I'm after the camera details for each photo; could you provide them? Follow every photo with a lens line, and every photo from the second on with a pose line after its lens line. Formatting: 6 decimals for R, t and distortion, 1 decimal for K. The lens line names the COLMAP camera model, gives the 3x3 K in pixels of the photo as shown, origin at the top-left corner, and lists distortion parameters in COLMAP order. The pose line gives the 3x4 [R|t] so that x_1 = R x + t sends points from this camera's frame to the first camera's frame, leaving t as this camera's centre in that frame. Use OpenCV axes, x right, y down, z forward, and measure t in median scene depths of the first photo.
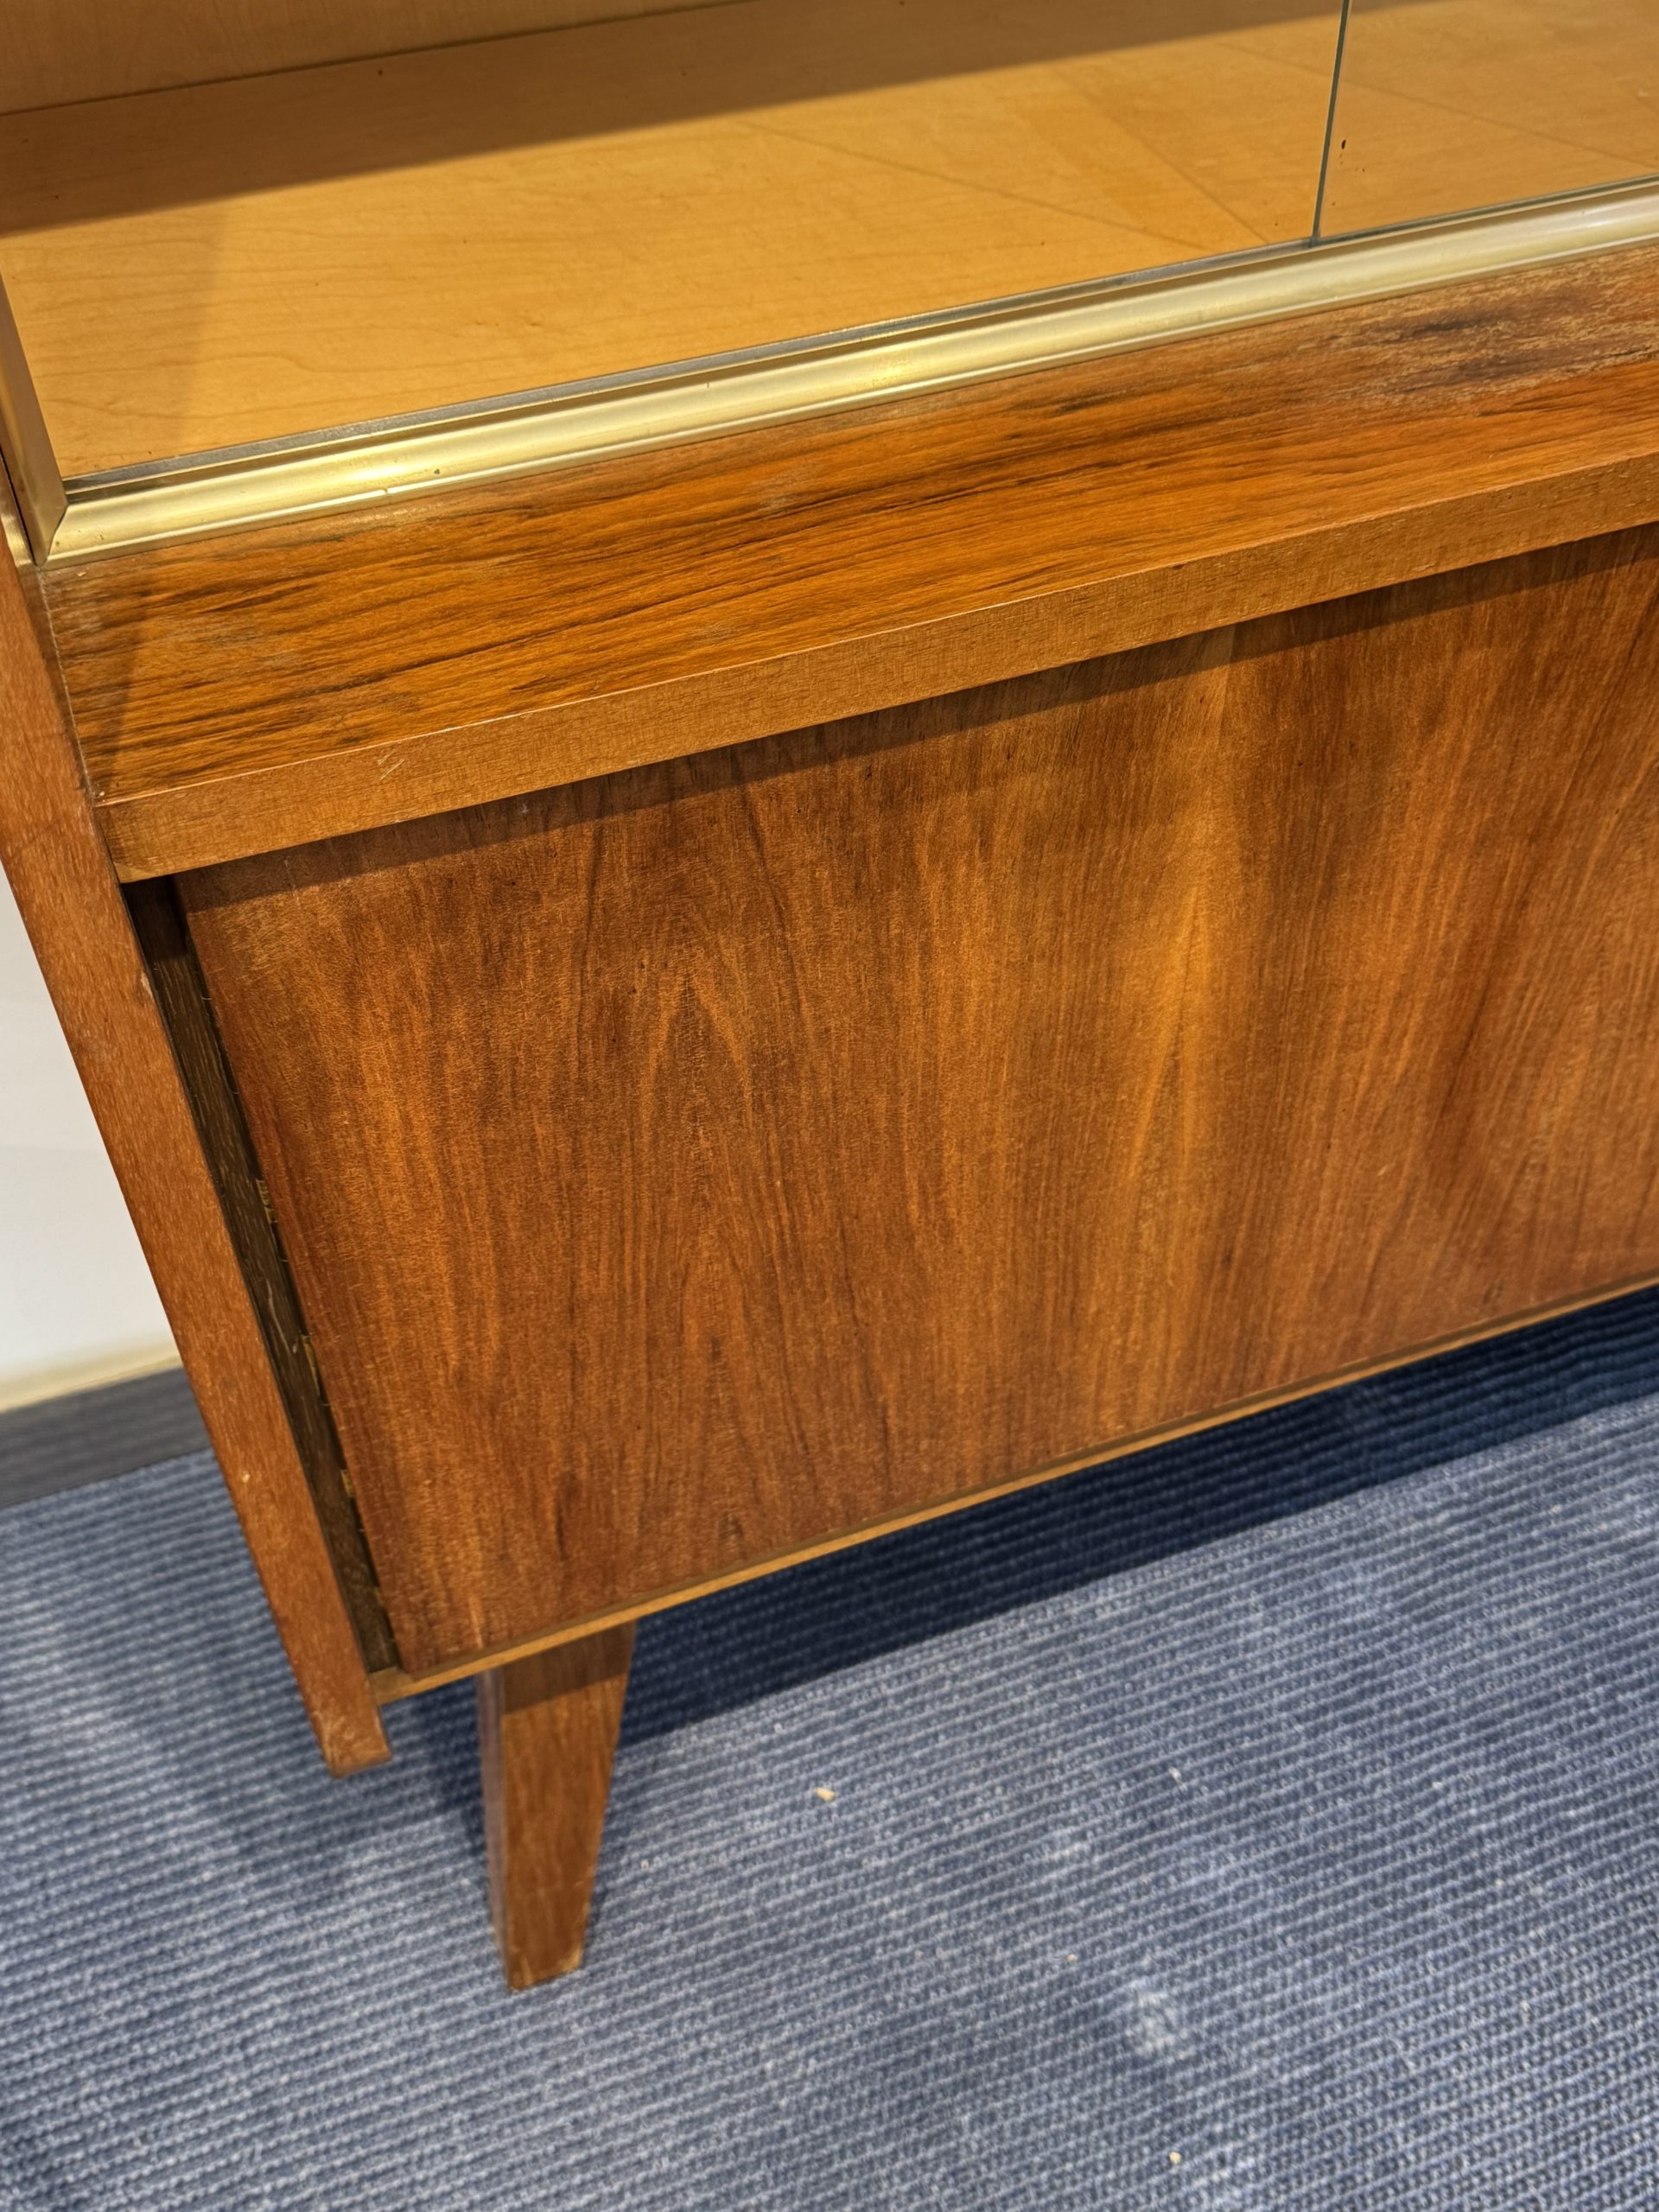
lens RADIAL K [[2221.0, 0, 822.6], [0, 2221.0, 1117.3], [0, 0, 1]] dist [0.182466, -0.444797]
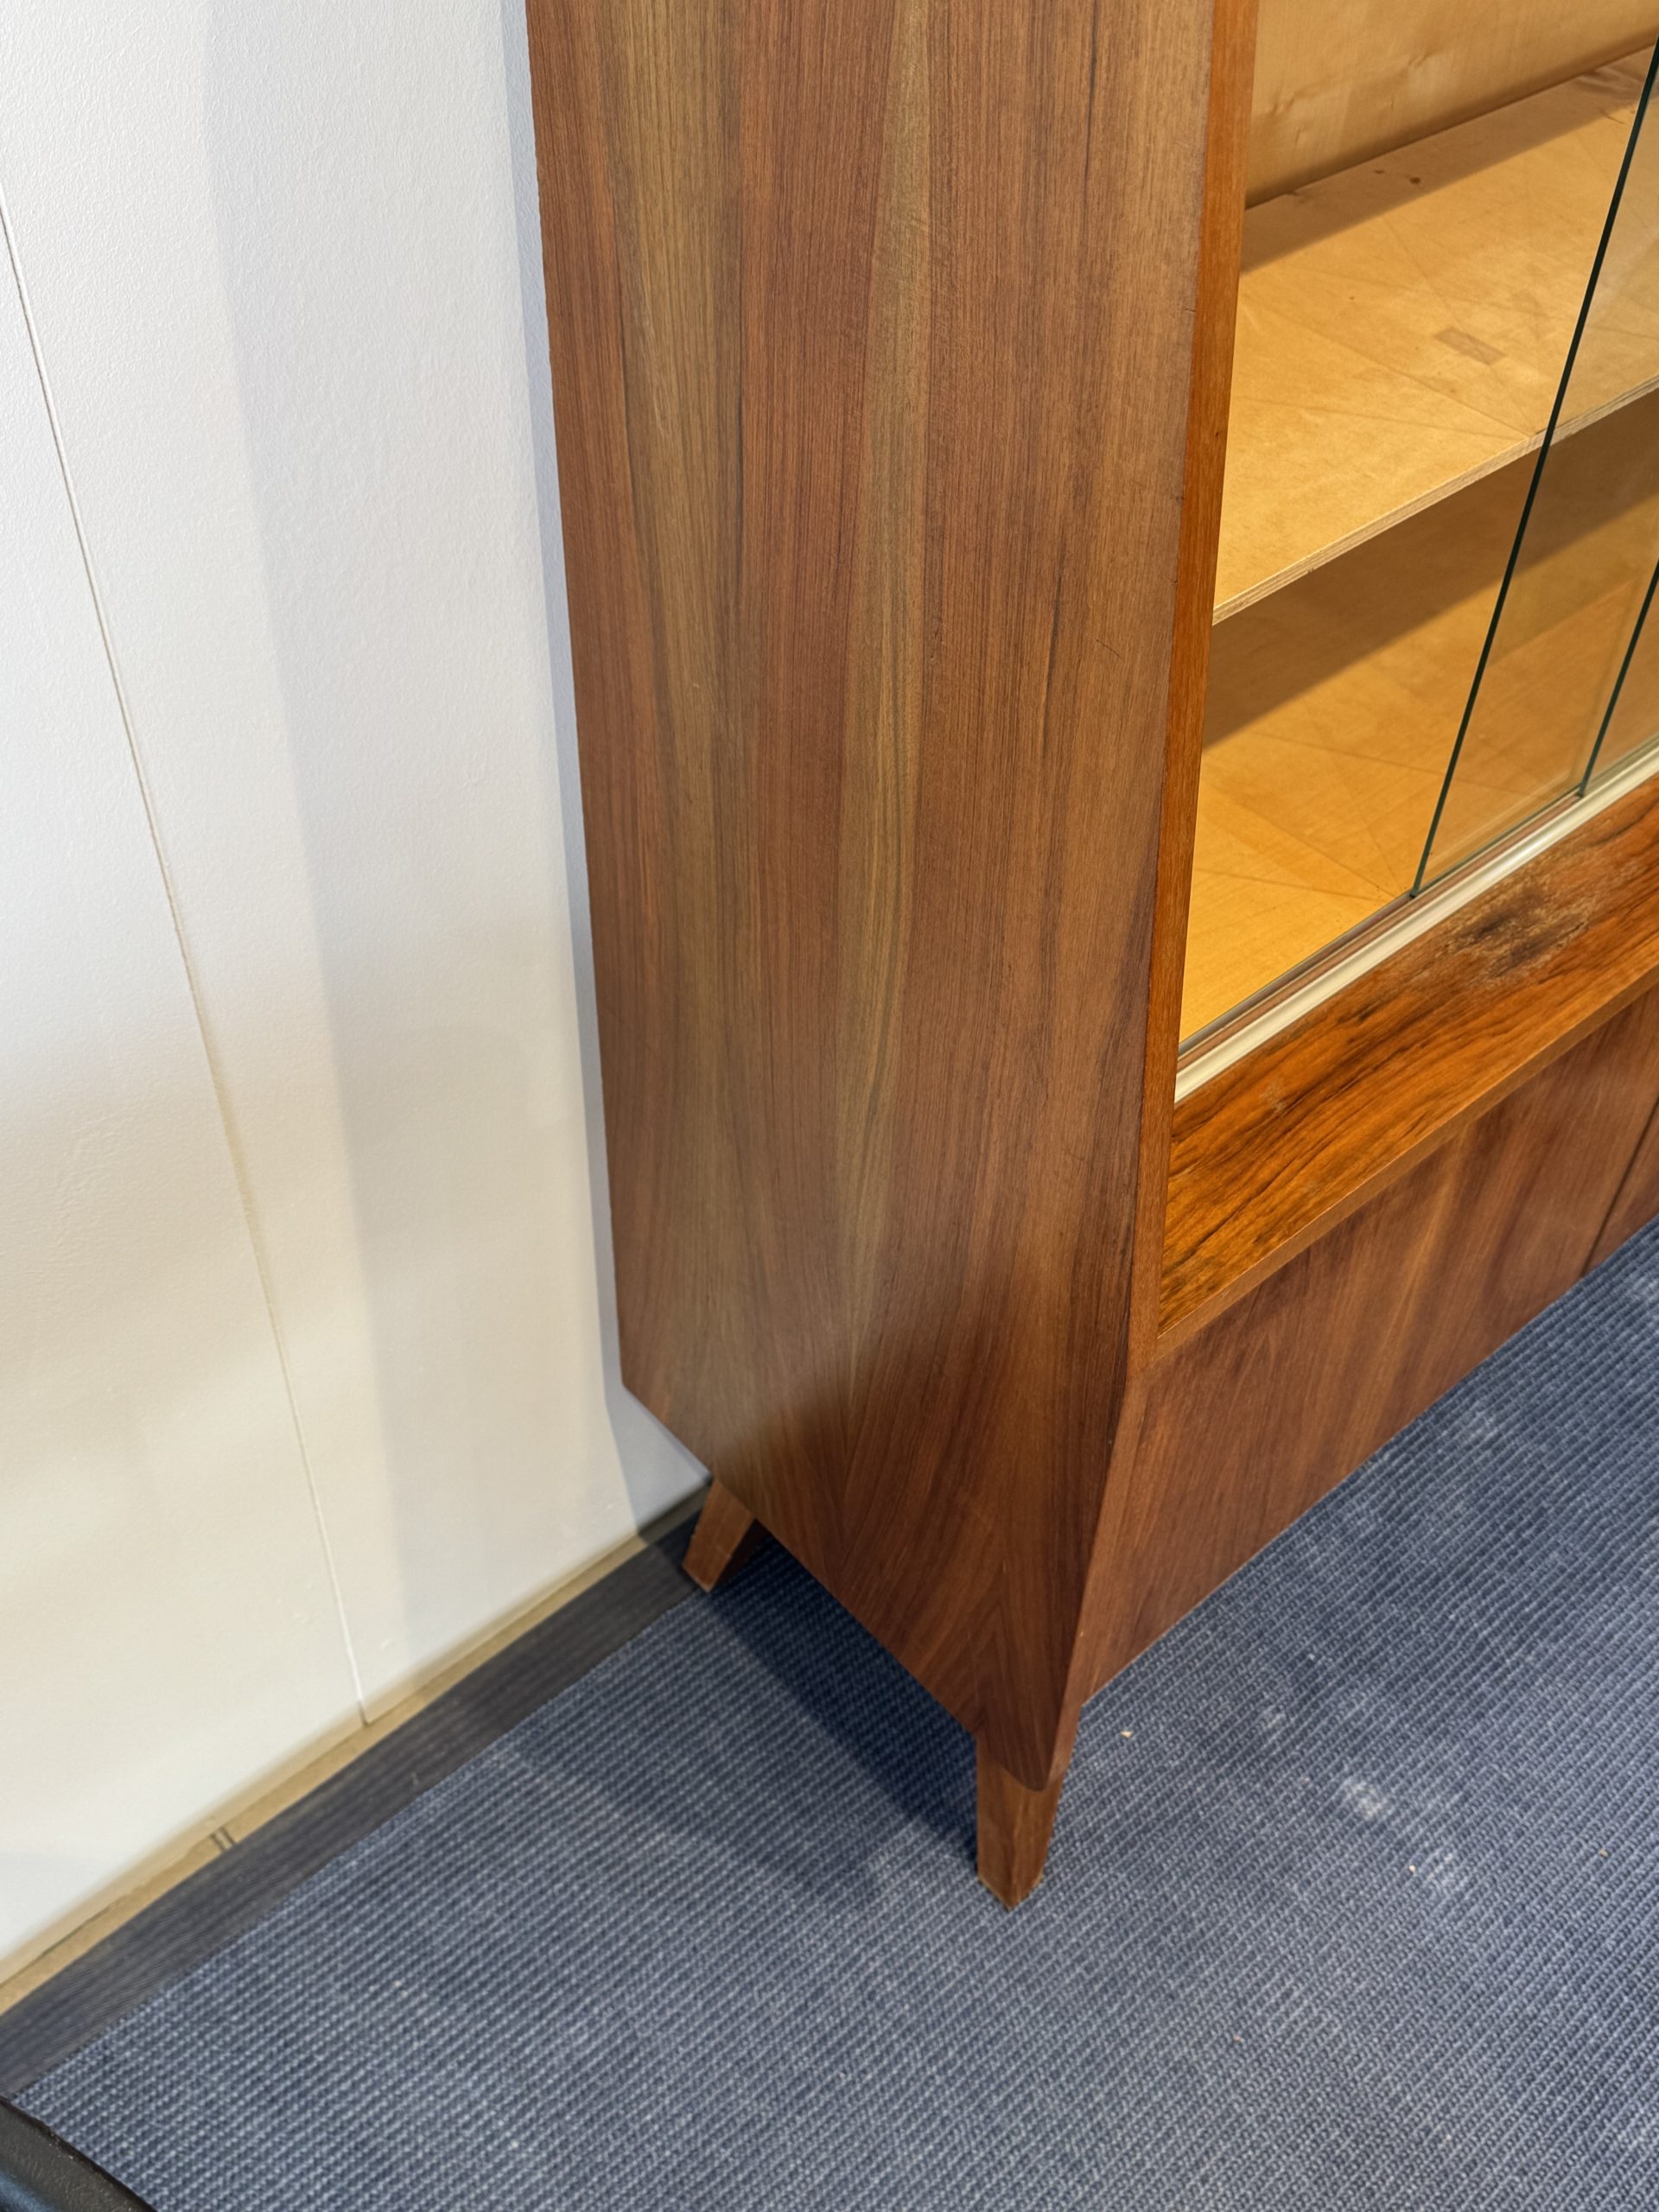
lens RADIAL K [[2209.9, 0, 829.5], [0, 2209.9, 1106.0], [0, 0, 1]] dist [0.196688, -0.458532]
pose [[0.930004, -0.227723, 0.288504, -0.619721], [0.224308, 0.973464, 0.045310, -0.283882], [-0.291166, 0.022575, 0.956406, -0.529299]]
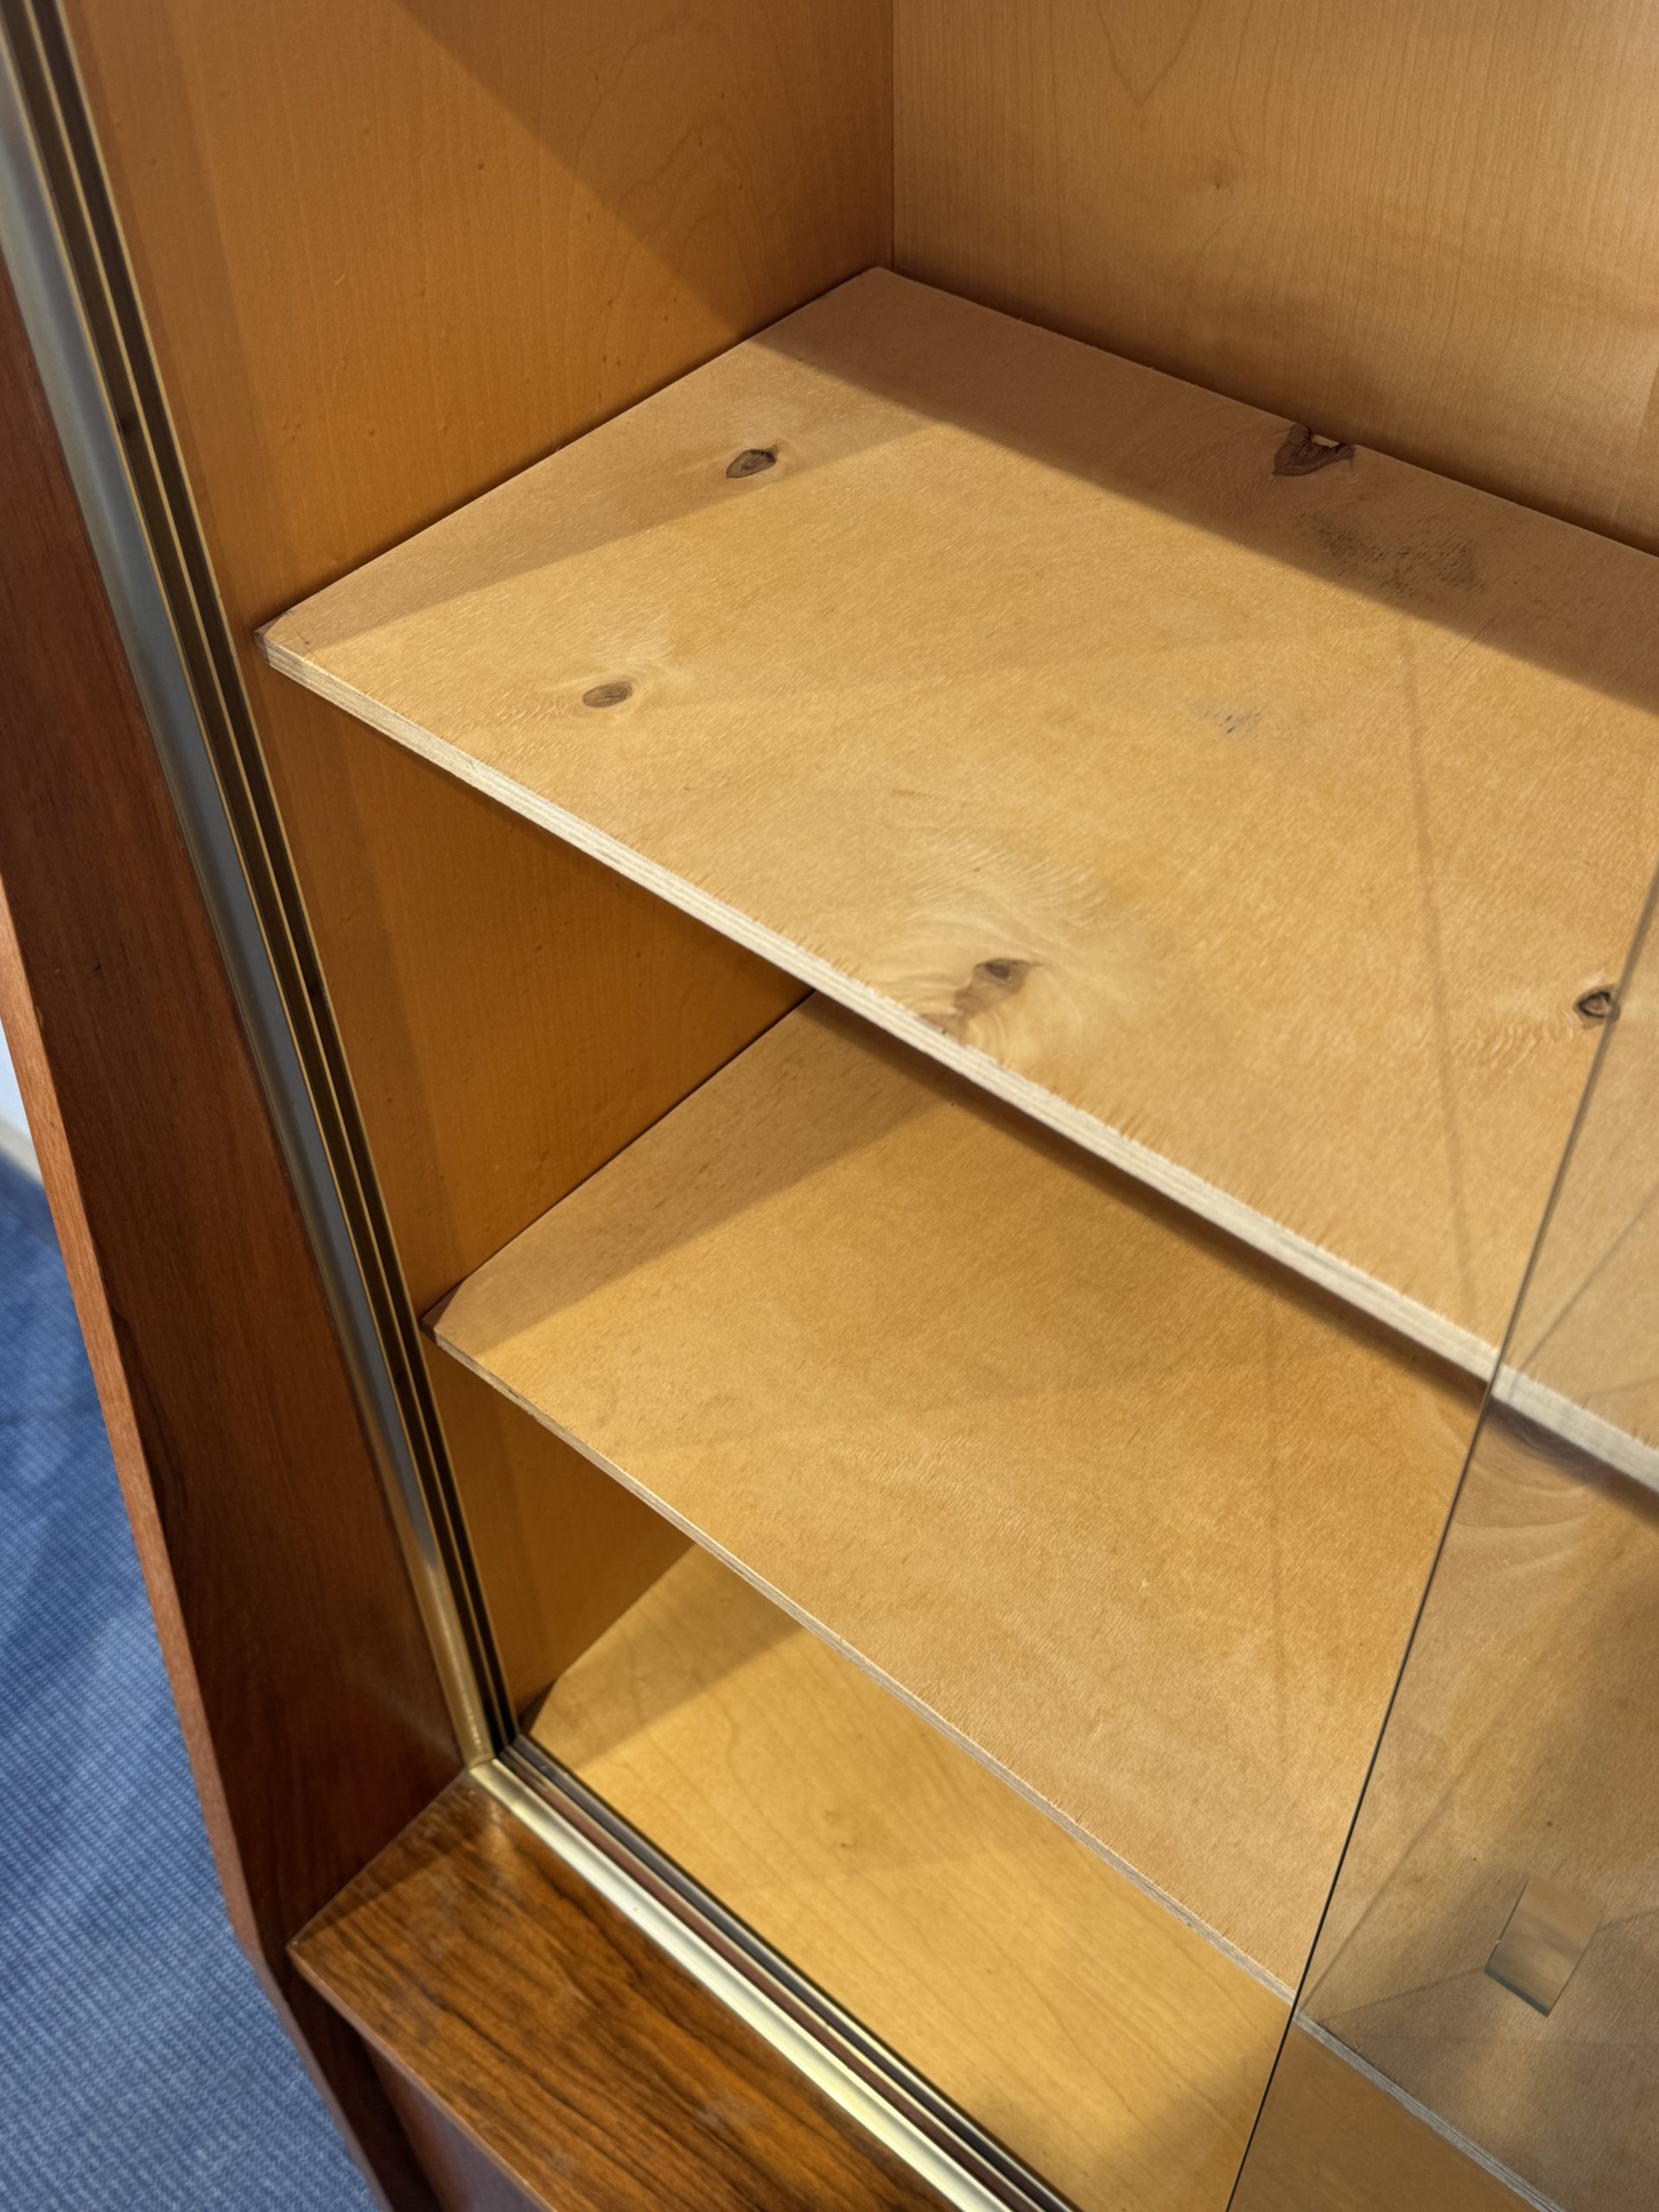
lens RADIAL K [[2209.9, 0, 829.5], [0, 2209.9, 1106.0], [0, 0, 1]] dist [0.196688, -0.458532]
pose [[0.479810, 0.649059, -0.590342, 0.294166], [-0.613631, 0.729163, 0.302949, -0.793669], [0.627088, 0.216895, 0.748143, -0.152358]]
